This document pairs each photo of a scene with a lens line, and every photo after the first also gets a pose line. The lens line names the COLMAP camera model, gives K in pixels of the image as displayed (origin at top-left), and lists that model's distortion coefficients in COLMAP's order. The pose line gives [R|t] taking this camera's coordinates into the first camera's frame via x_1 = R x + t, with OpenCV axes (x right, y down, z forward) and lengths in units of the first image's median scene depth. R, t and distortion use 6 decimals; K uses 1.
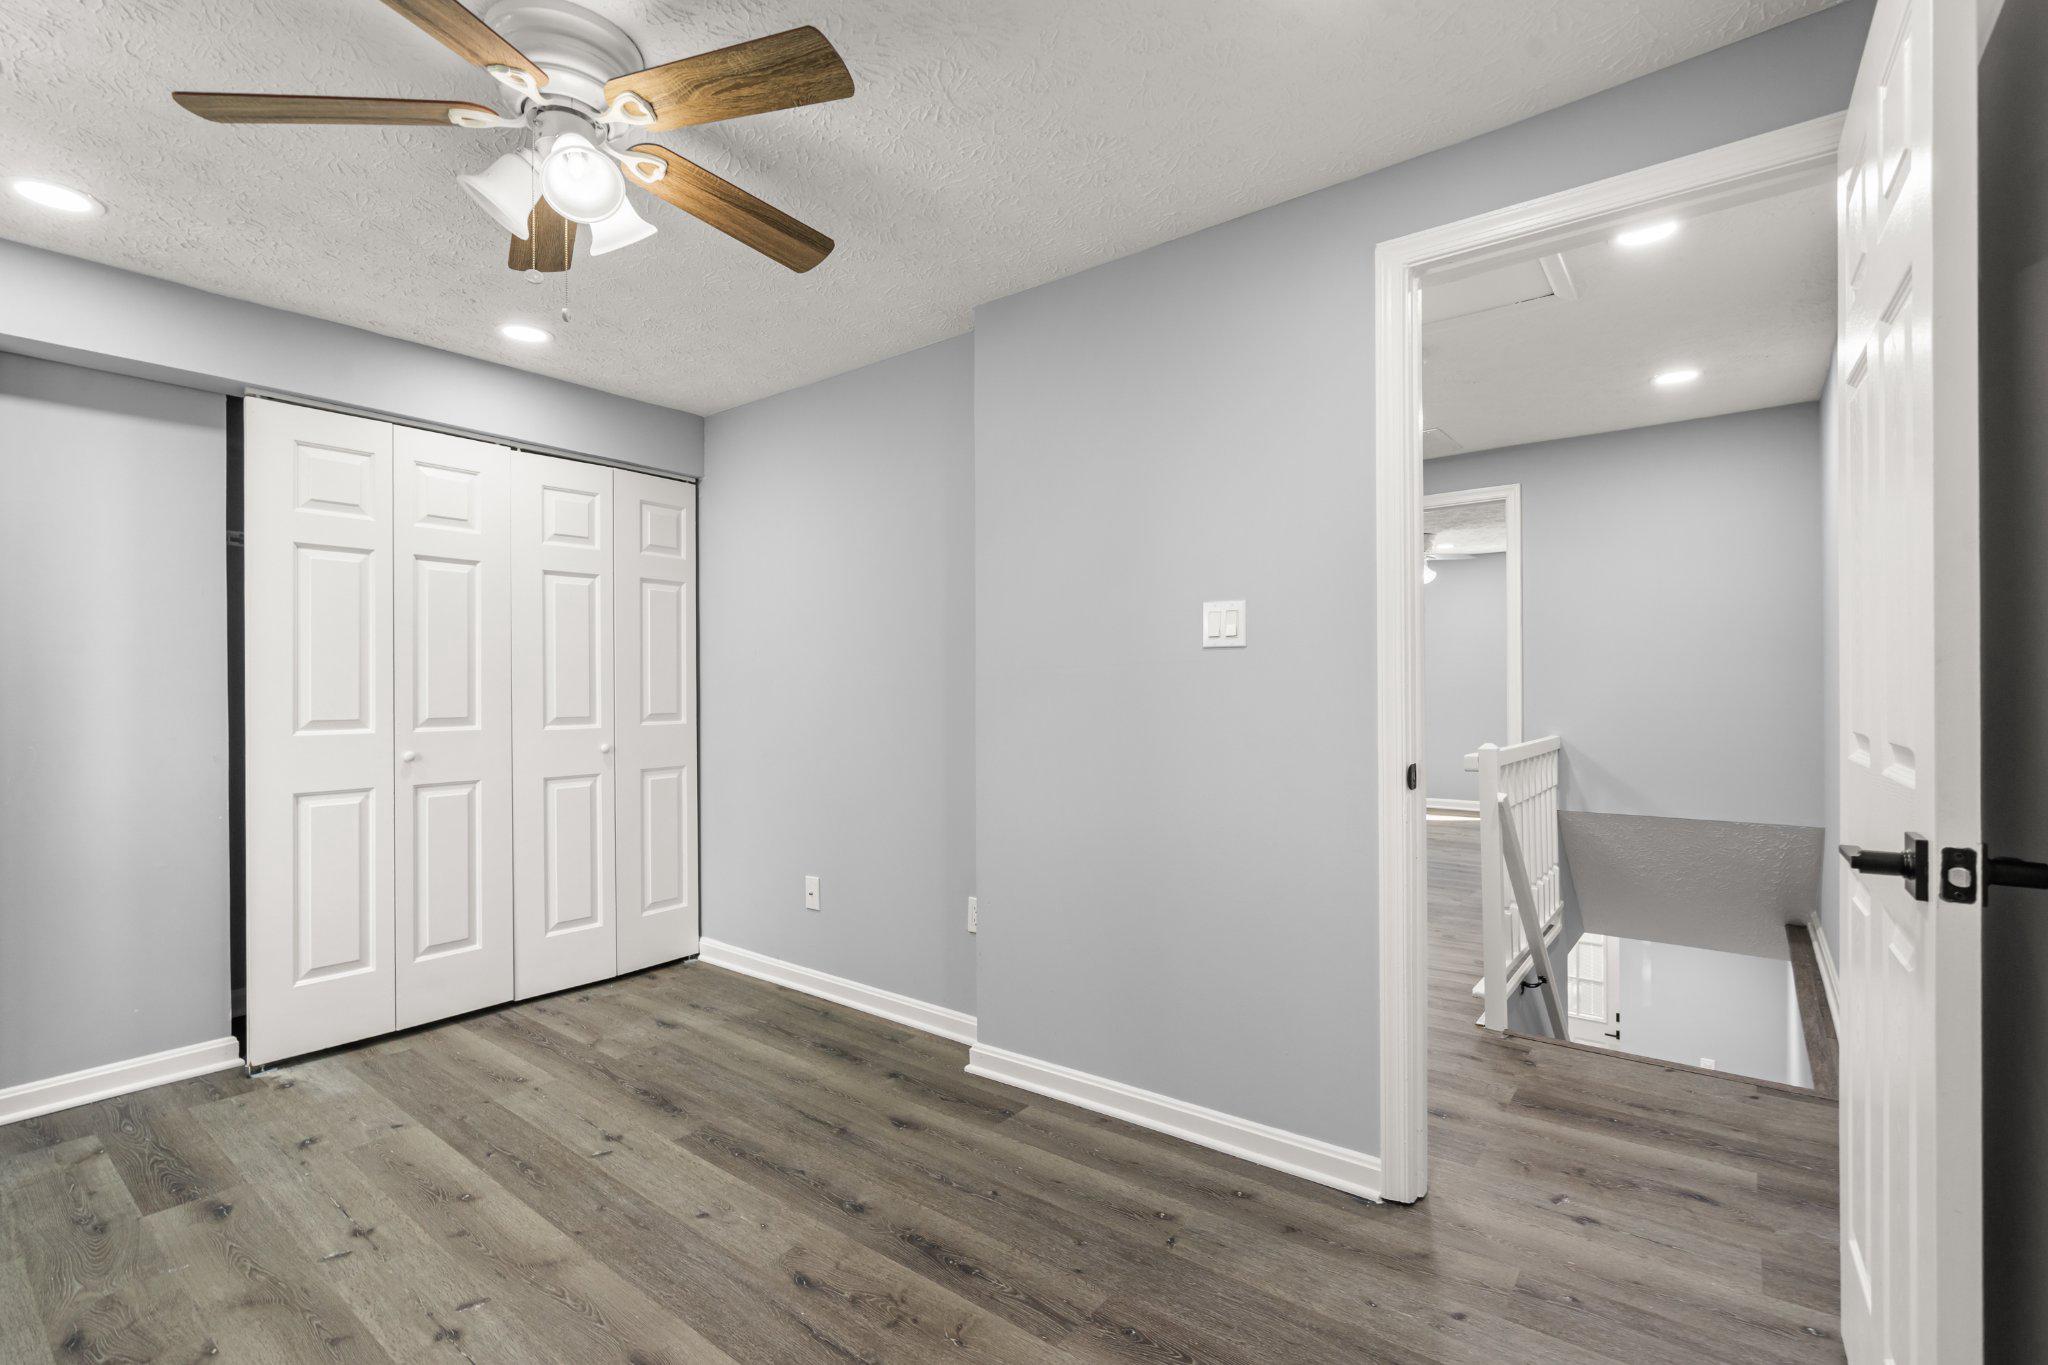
lens RADIAL K [[927.2, 0, 1022.0], [0, 927.2, 680.9], [0, 0, 1]] dist [-0.003917, 0.002511]
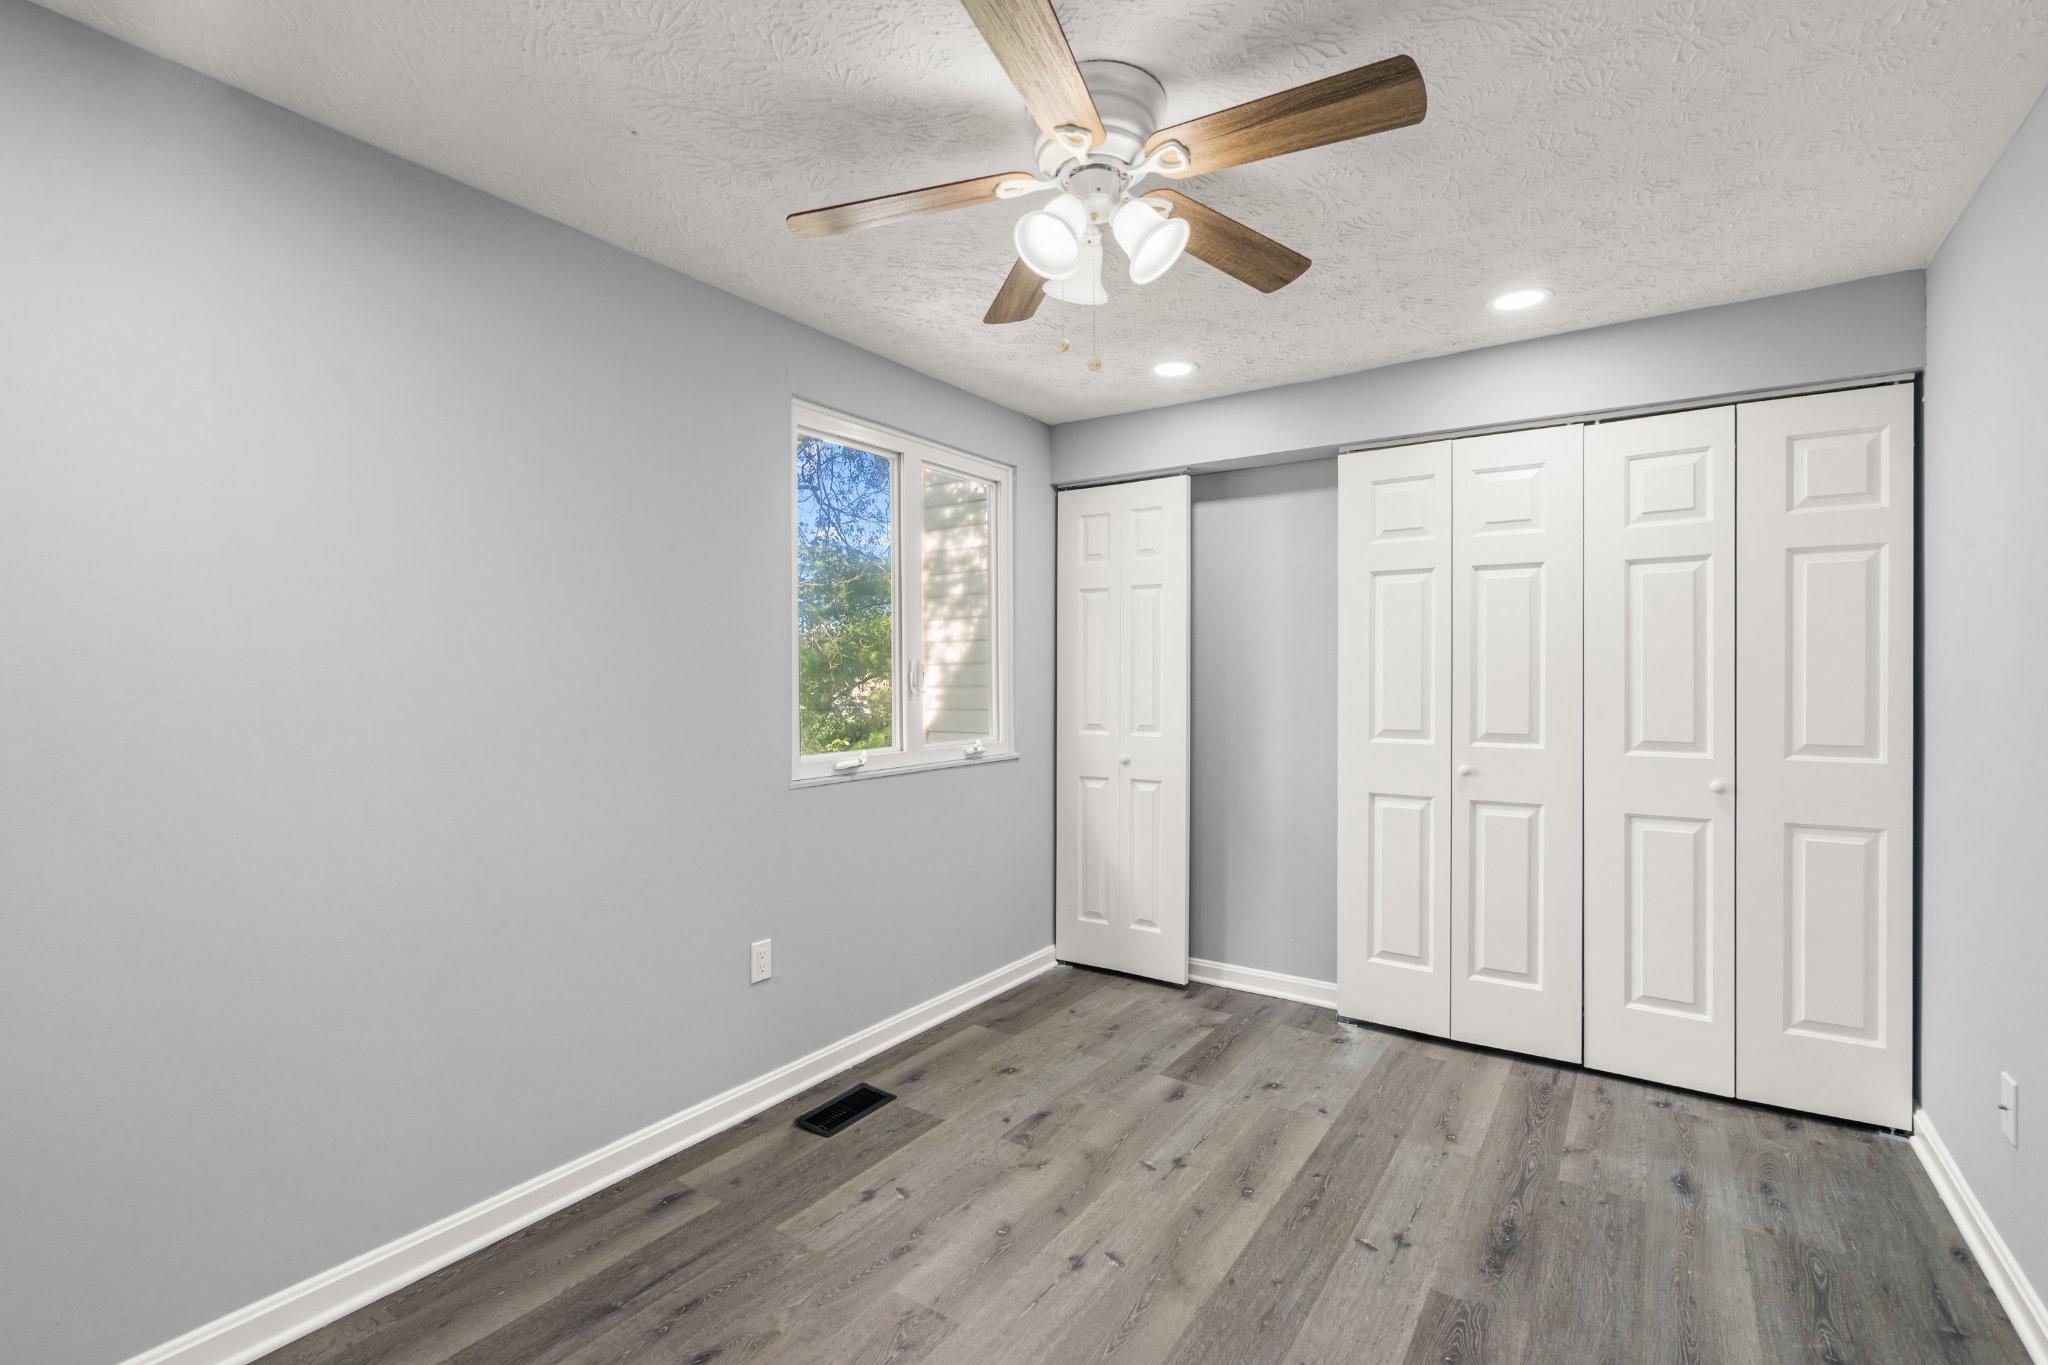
lens RADIAL K [[924.0, 0, 1029.0], [0, 924.0, 686.2], [0, 0, 1]] dist [-0.000512, 0.000666]
pose [[0.065074, 0.014339, -0.997777, 0.329486], [0.008070, 0.999856, 0.014895, -0.030866], [0.997848, -0.009022, 0.064949, 0.520446]]
